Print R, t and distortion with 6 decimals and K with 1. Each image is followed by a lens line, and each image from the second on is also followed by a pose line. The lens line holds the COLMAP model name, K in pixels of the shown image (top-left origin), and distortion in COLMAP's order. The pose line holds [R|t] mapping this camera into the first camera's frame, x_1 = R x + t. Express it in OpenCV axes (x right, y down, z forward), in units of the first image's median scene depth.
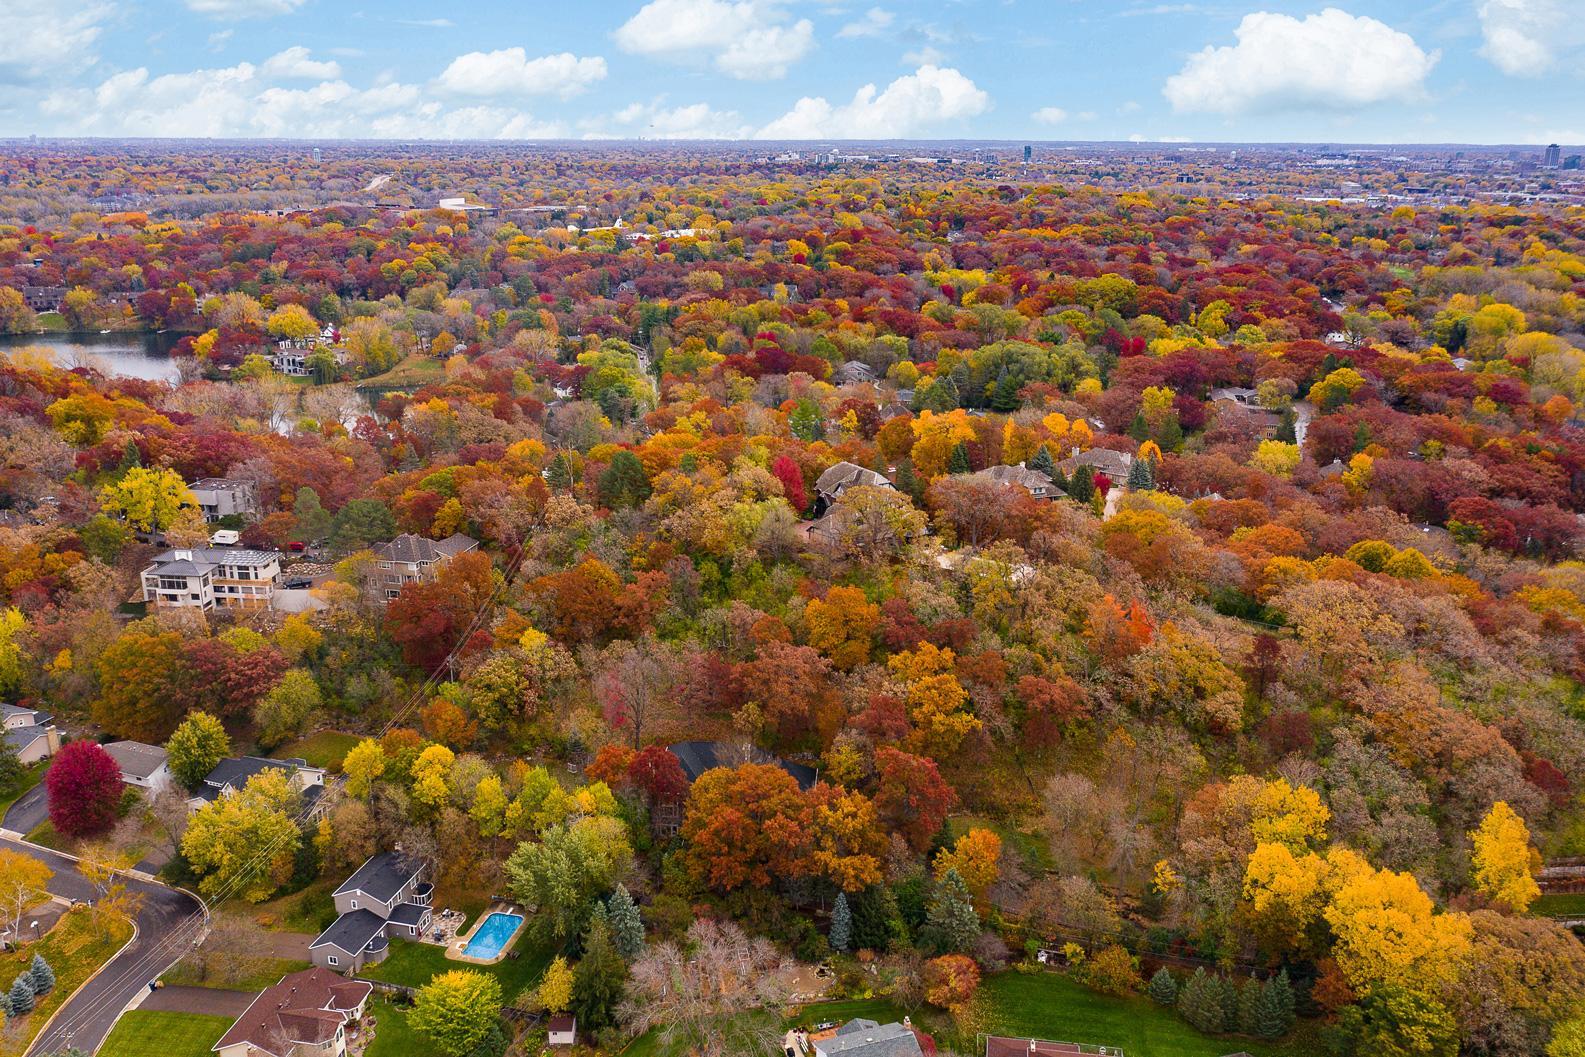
lens RADIAL K [[1258.6, 0, 792.5], [0, 1258.6, 528.5], [0, 0, 1]] dist [-0.006048, -0.000950]
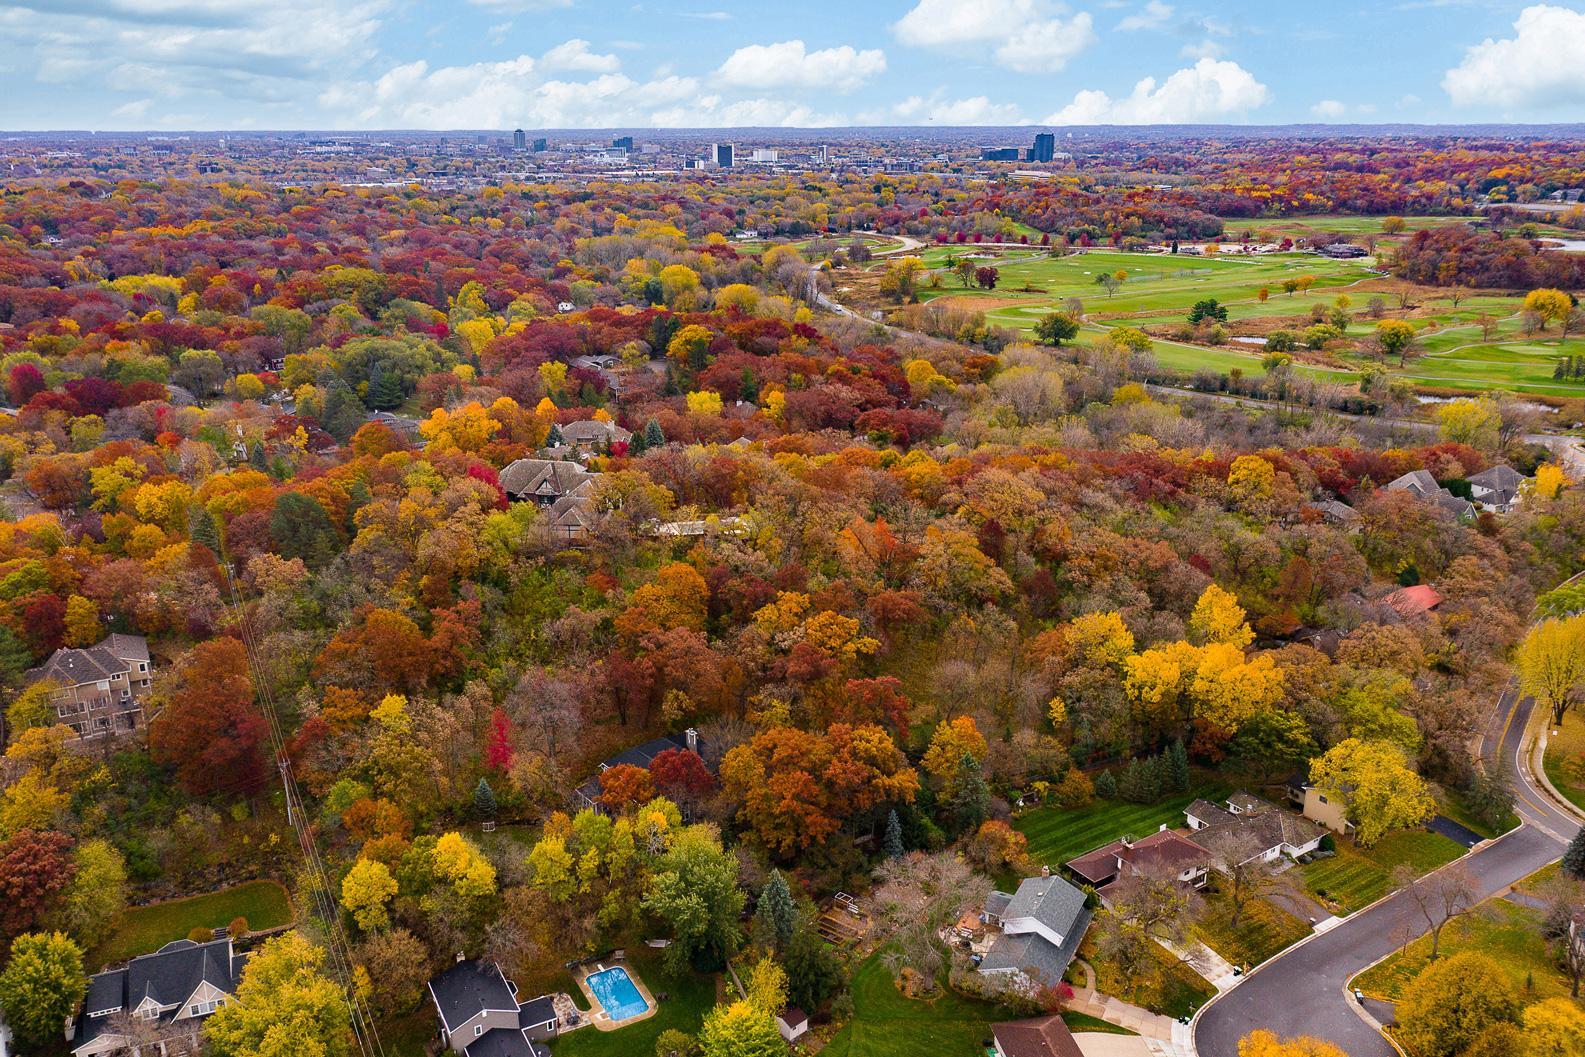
lens RADIAL K [[1258.6, 0, 792.5], [0, 1258.6, 528.5], [0, 0, 1]] dist [-0.006048, -0.000950]
pose [[0.741310, -0.208395, 0.637990, -0.822200], [0.202462, 0.975727, 0.083464, -0.075026], [-0.639898, 0.067296, 0.765508, 0.234197]]
